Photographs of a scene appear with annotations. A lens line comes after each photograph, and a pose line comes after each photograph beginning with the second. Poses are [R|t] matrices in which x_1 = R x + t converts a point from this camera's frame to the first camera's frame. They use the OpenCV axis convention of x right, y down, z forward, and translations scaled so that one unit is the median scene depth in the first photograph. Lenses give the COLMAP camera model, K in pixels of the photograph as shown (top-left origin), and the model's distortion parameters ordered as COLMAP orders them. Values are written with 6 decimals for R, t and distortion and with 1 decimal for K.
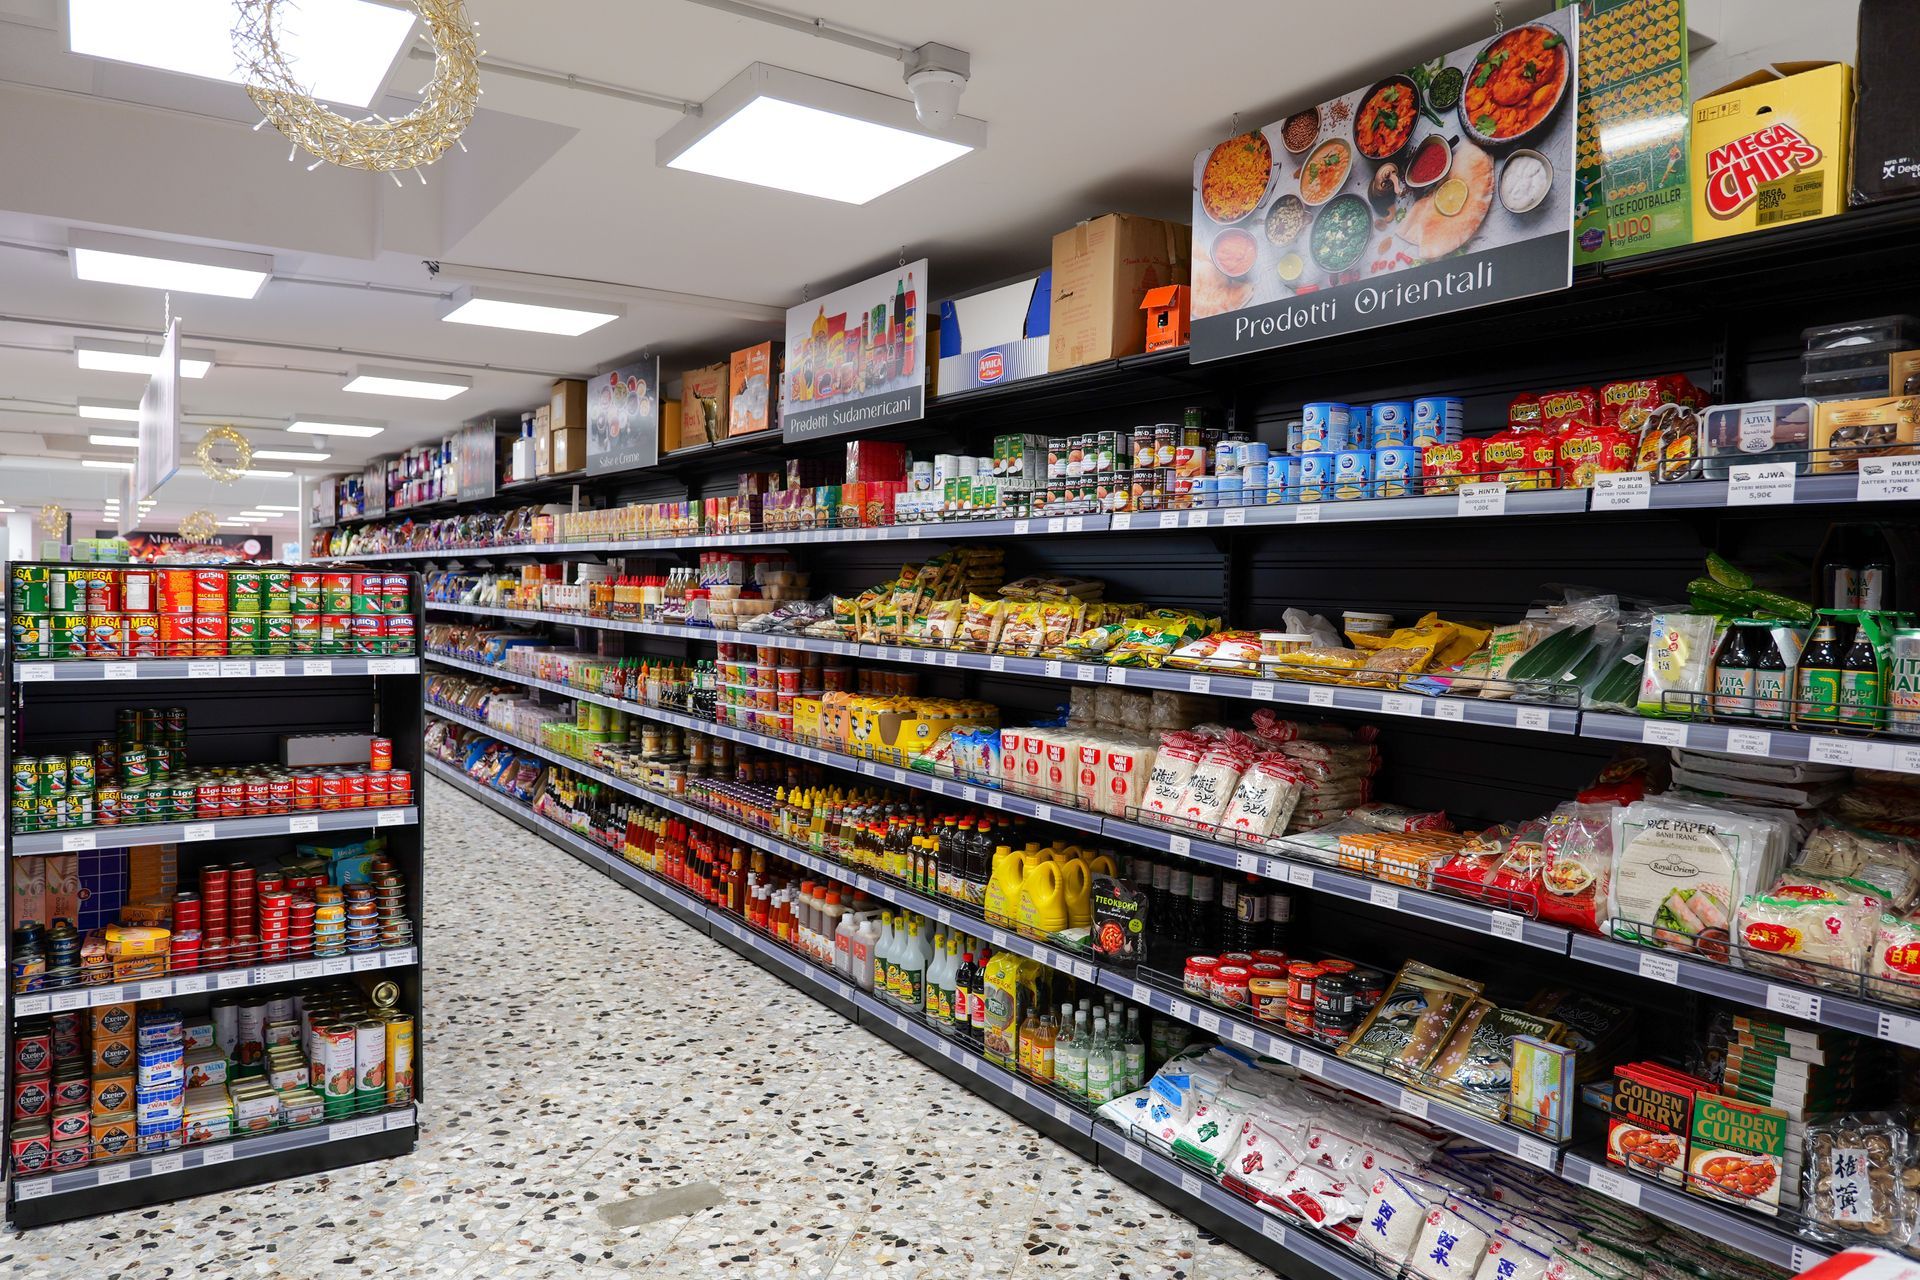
lens RADIAL K [[1277.5, 0, 955.4], [0, 1277.5, 639.0], [0, 0, 1]] dist [0.001498, 0.000841]
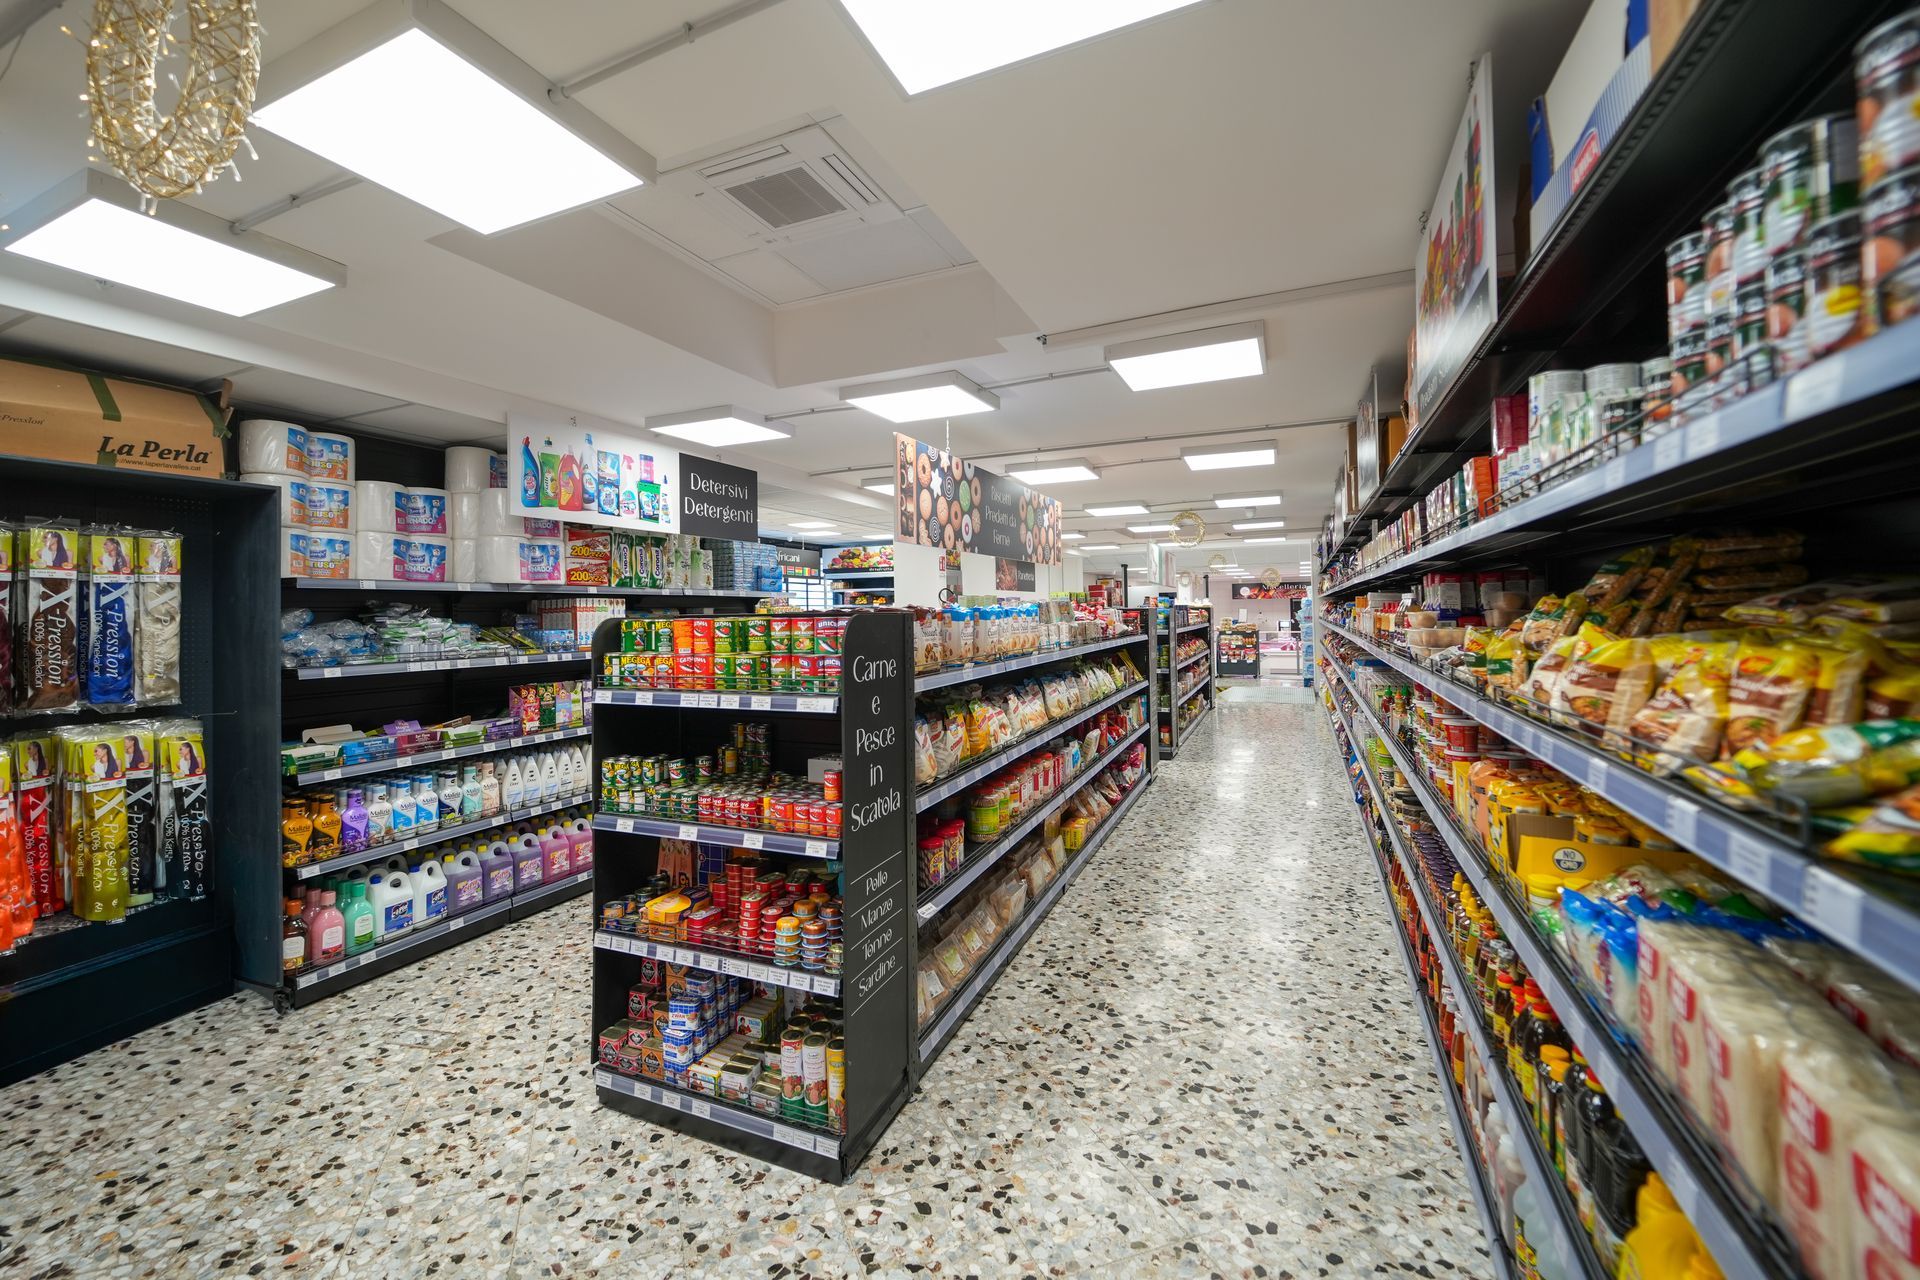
lens RADIAL K [[804.2, 0, 920.1], [0, 804.2, 598.8], [0, 0, 1]] dist [0.001689, -0.000432]
pose [[0.516144, -0.042484, -0.855447, 0.153103], [-0.007955, 0.998488, -0.054388, -0.026219], [0.856465, 0.034877, 0.515026, 0.619107]]
